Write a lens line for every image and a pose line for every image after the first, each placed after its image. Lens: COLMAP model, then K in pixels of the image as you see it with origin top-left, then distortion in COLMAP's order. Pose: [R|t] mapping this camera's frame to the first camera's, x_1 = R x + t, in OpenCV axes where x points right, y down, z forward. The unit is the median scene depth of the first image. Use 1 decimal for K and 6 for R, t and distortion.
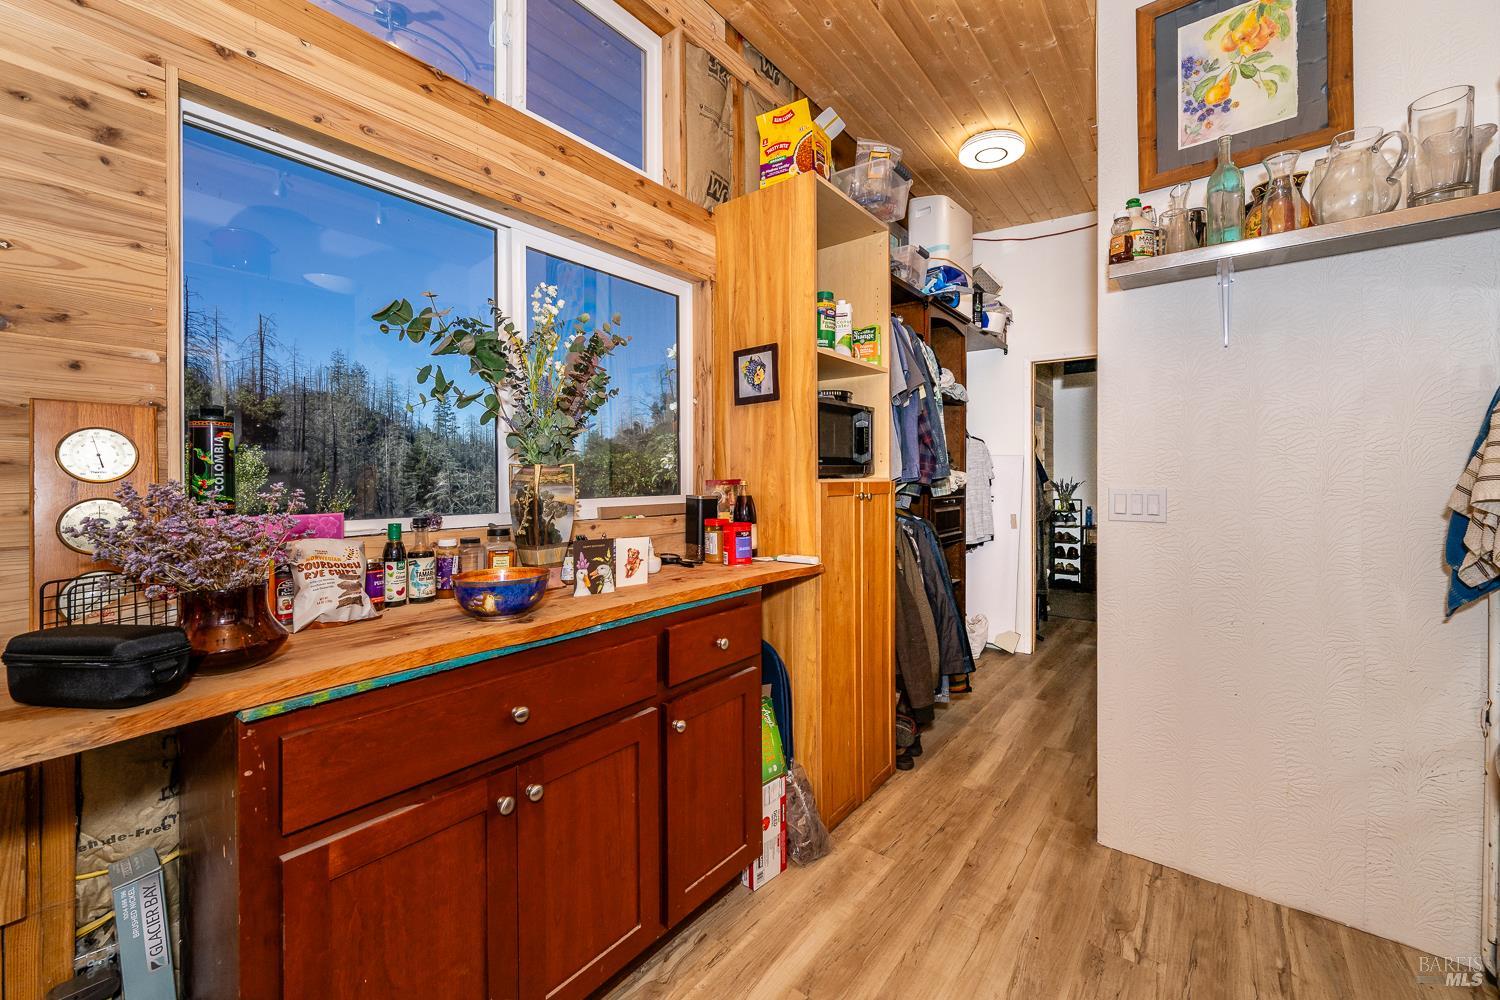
lens RADIAL K [[603.1, 0, 744.6], [0, 603.1, 479.5], [0, 0, 1]] dist [0.000554, -0.000457]
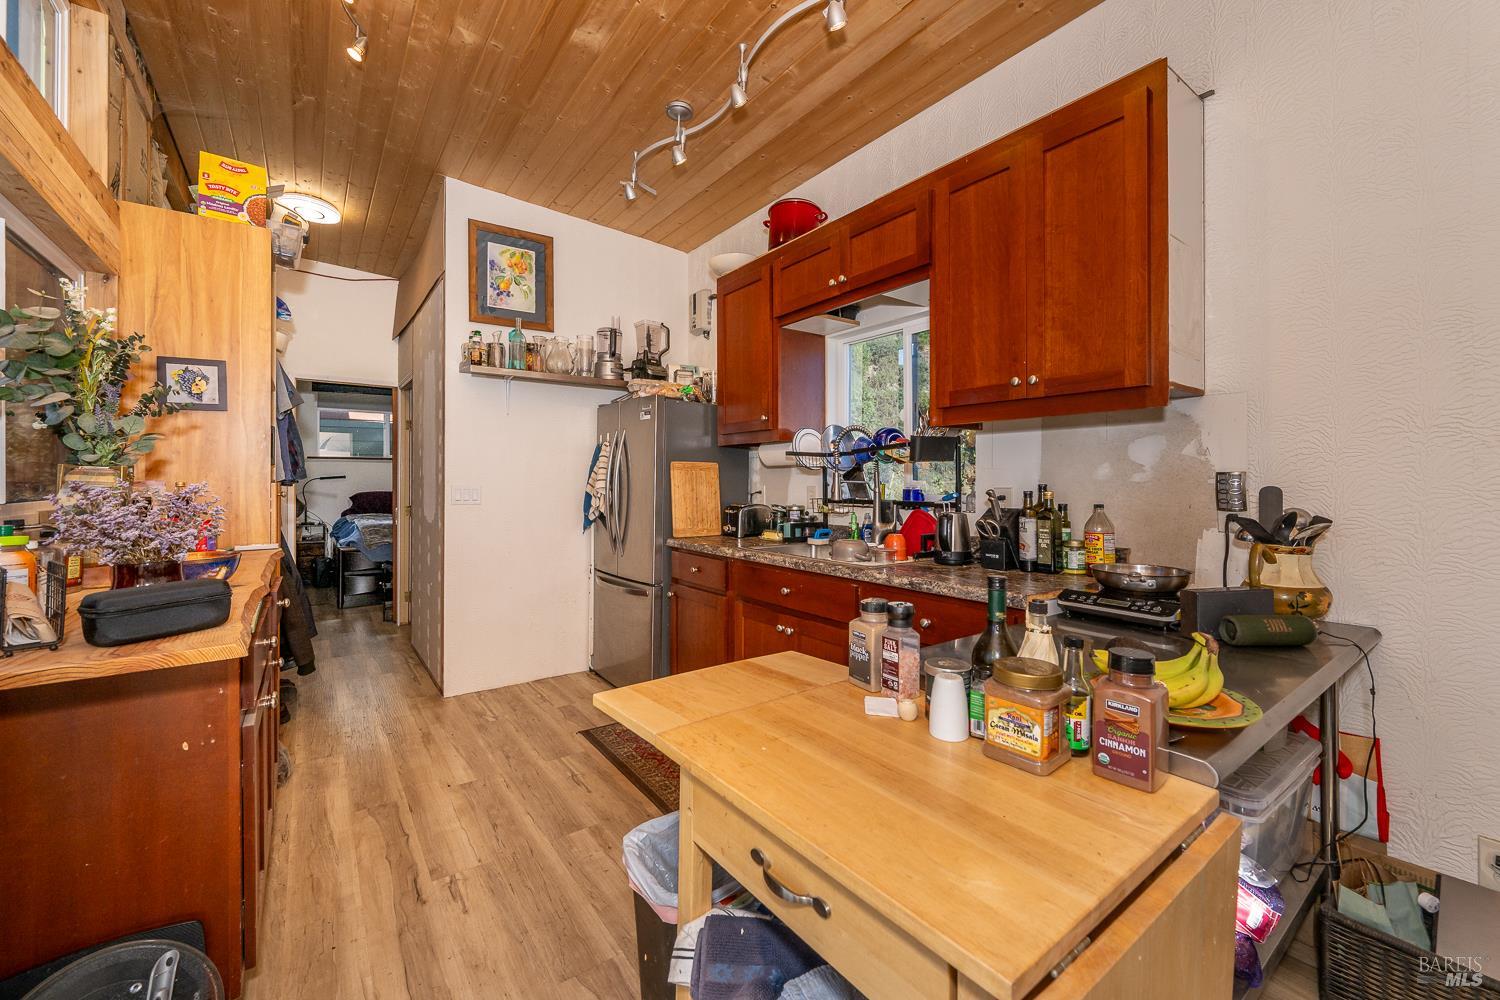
lens RADIAL K [[603.1, 0, 744.6], [0, 603.1, 479.5], [0, 0, 1]] dist [0.000554, -0.000457]
pose [[0.275596, 0.000701, 0.961273, -0.781719], [0.002042, 0.999997, -0.001314, 0.001501], [-0.961271, 0.002325, 0.275594, -0.261914]]
